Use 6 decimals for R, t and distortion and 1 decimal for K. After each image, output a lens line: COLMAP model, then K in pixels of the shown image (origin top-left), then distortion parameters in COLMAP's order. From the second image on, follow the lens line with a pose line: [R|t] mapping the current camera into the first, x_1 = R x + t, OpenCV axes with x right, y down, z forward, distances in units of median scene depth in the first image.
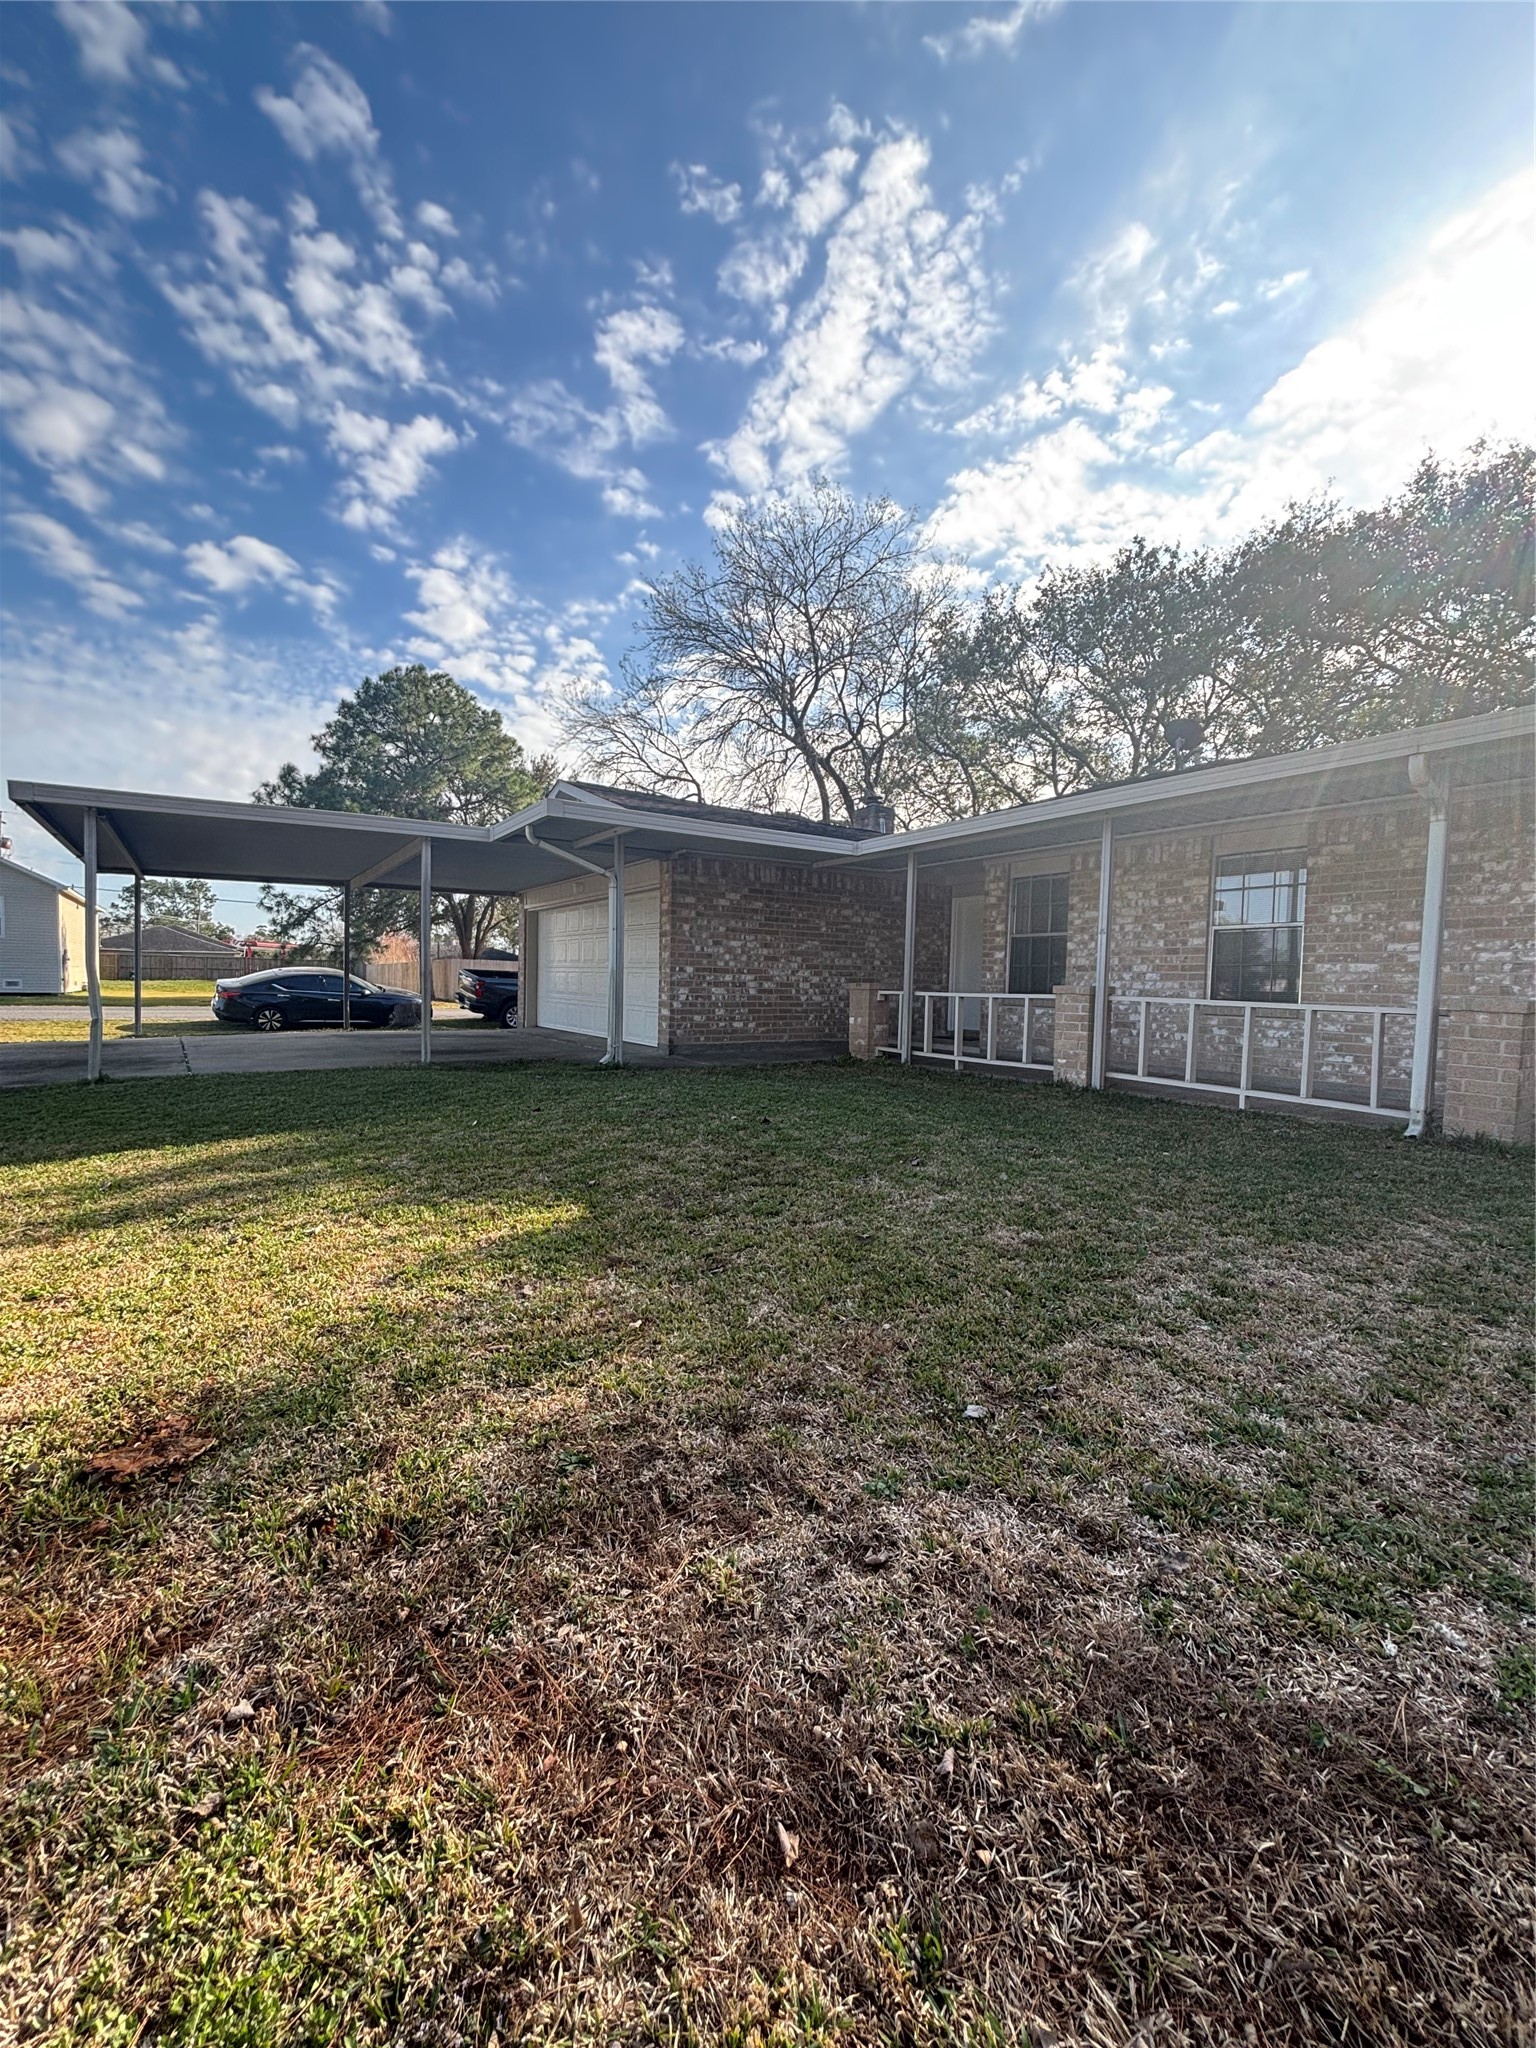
lens RADIAL K [[828.1, 0, 774.5], [0, 828.1, 1022.7], [0, 0, 1]] dist [-0.003342, 0.000681]
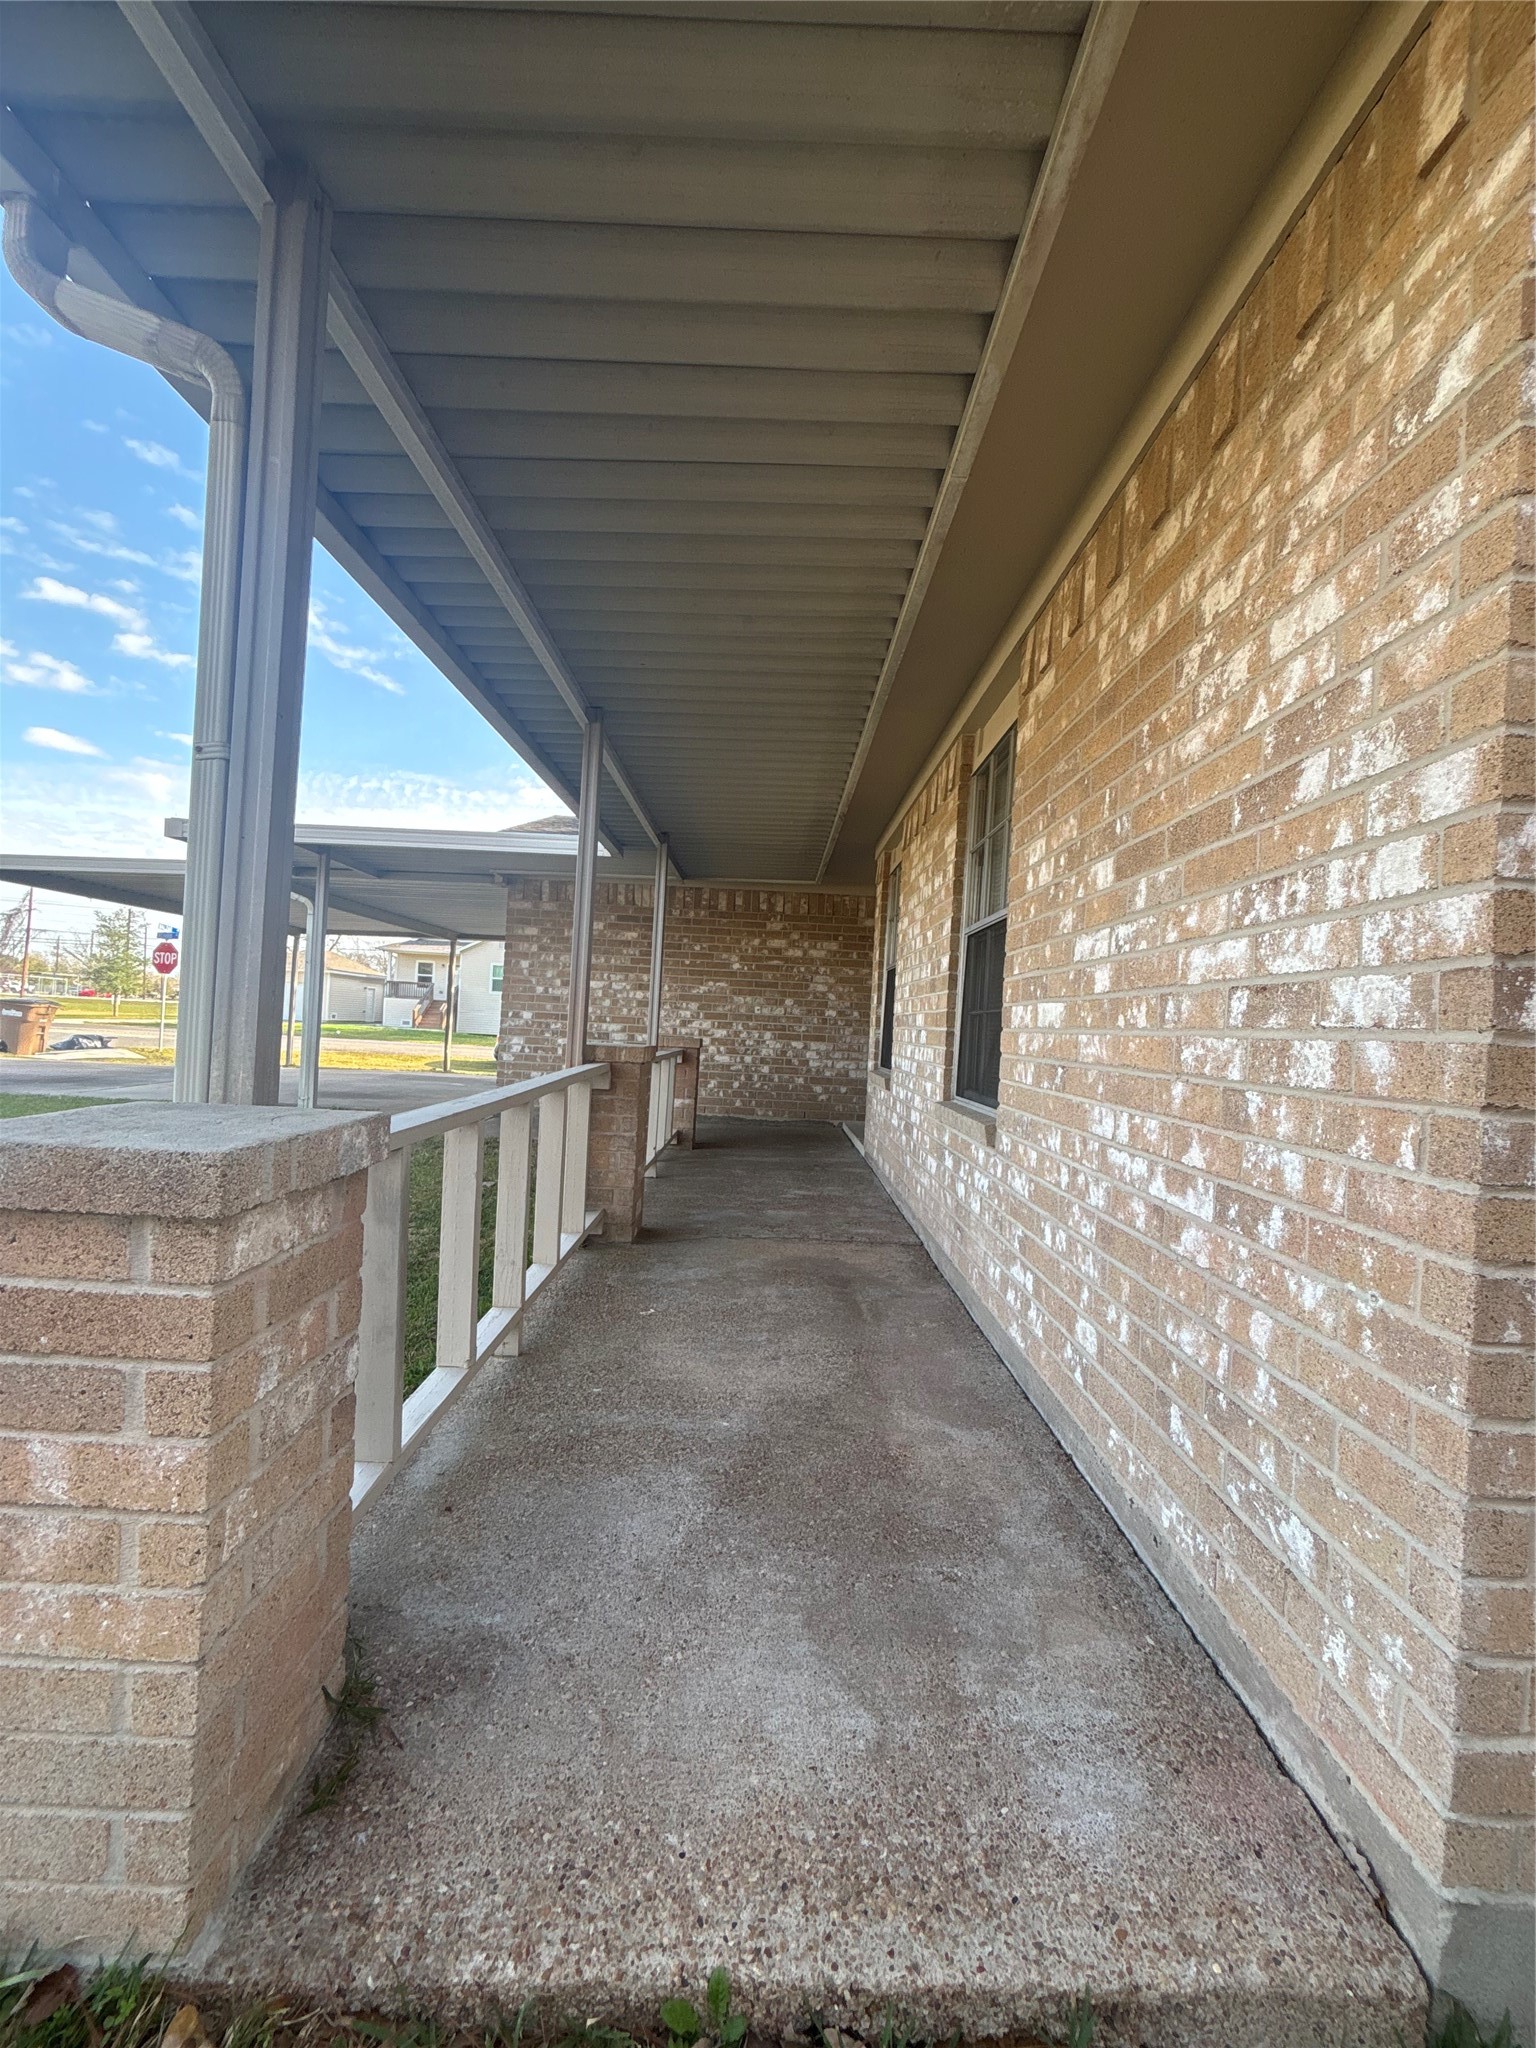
lens RADIAL K [[828.1, 0, 767.2], [0, 828.1, 1024.4], [0, 0, 1]] dist [-0.003342, 0.000681]
pose [[0.824283, 0.021050, -0.565787, 0.532910], [-0.062000, 0.996655, -0.053245, -0.024587], [0.562774, 0.078968, 0.822830, 0.434092]]
